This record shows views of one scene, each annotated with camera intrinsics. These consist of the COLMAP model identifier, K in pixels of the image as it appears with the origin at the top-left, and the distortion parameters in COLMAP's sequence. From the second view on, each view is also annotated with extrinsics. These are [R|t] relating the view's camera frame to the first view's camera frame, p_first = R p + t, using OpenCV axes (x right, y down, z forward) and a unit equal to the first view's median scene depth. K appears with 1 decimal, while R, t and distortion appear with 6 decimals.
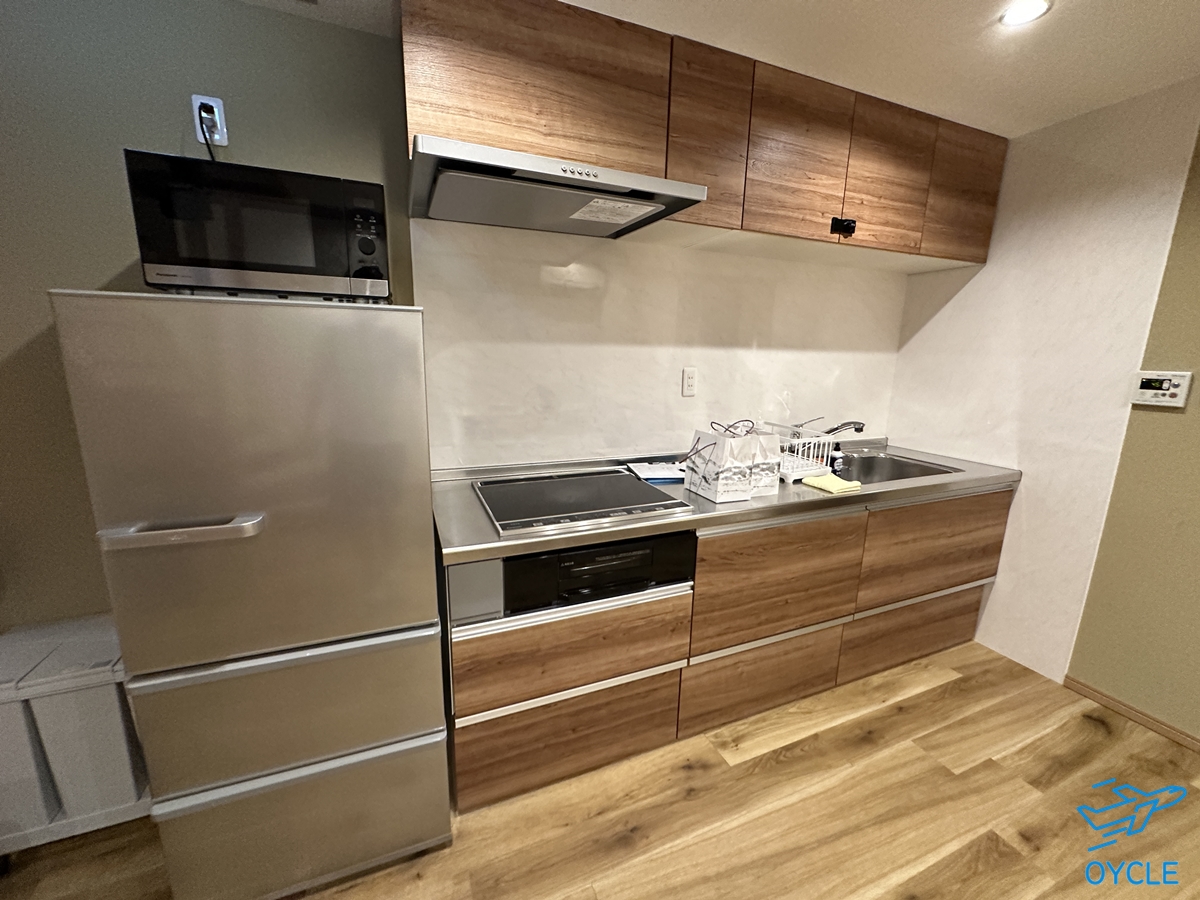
lens RADIAL K [[477.7, 0, 597.7], [0, 477.7, 444.2], [0, 0, 1]] dist [-0.006398, 0.000052]
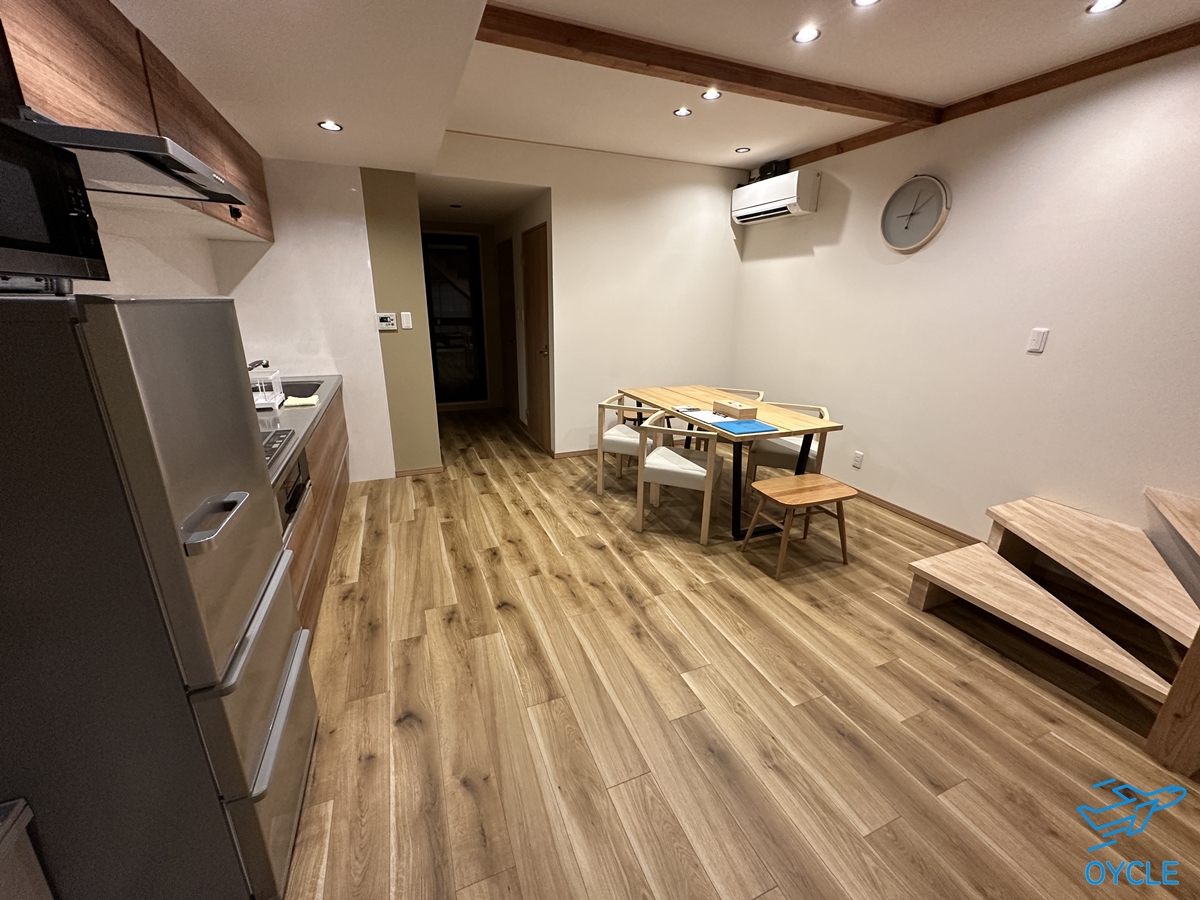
lens RADIAL K [[477.7, 0, 600.1], [0, 477.7, 441.5], [0, 0, 1]] dist [-0.006398, 0.000052]
pose [[0.001456, -0.302493, 0.953151, -1.032349], [0.175689, 0.938403, 0.297544, -0.084655], [-0.984445, 0.167025, 0.054511, 0.042410]]
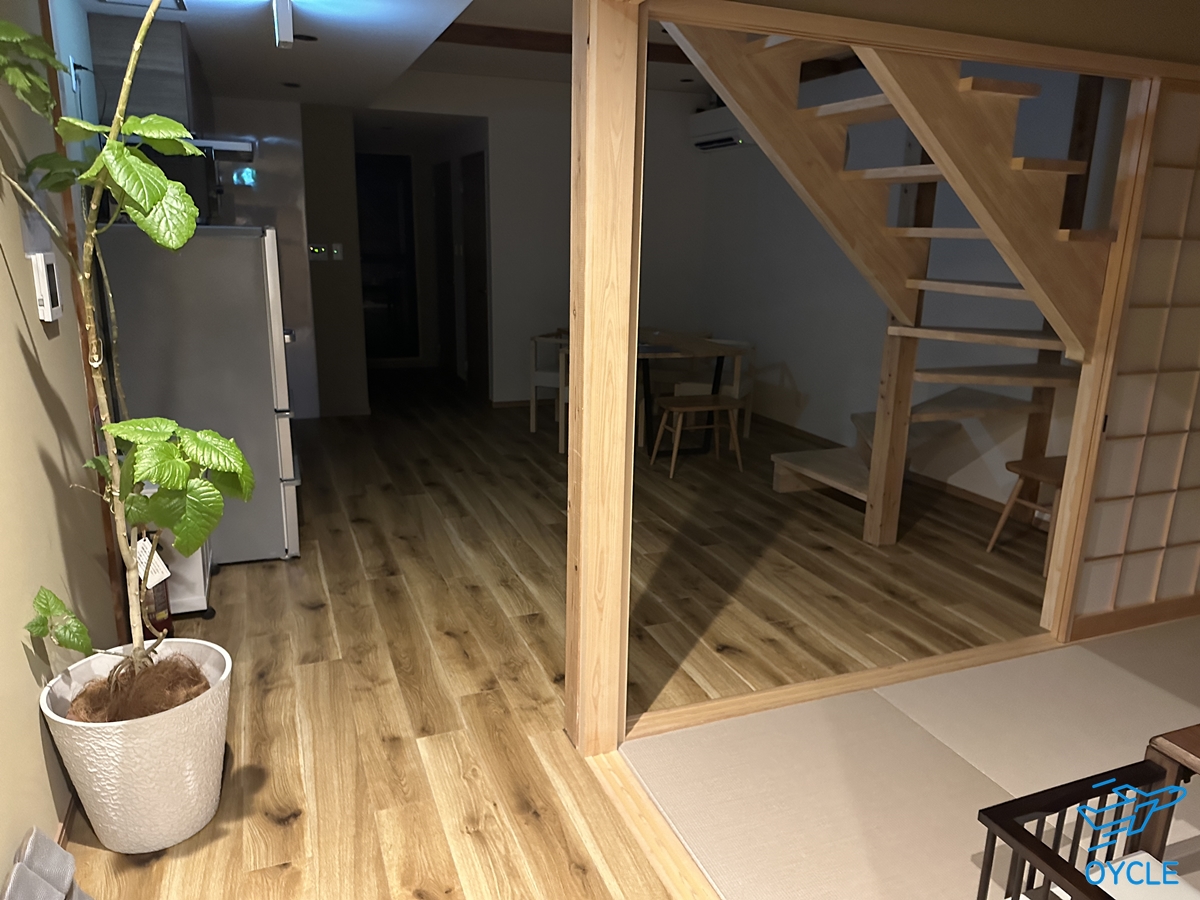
lens RADIAL K [[847.3, 0, 600.7], [0, 847.3, 456.7], [0, 0, 1]] dist [0.050675, 0.000846]
pose [[0.020494, -0.268900, 0.962950, -2.681968], [0.168690, 0.950274, 0.261770, -0.039938], [-0.985456, 0.157075, 0.064836, -0.321419]]
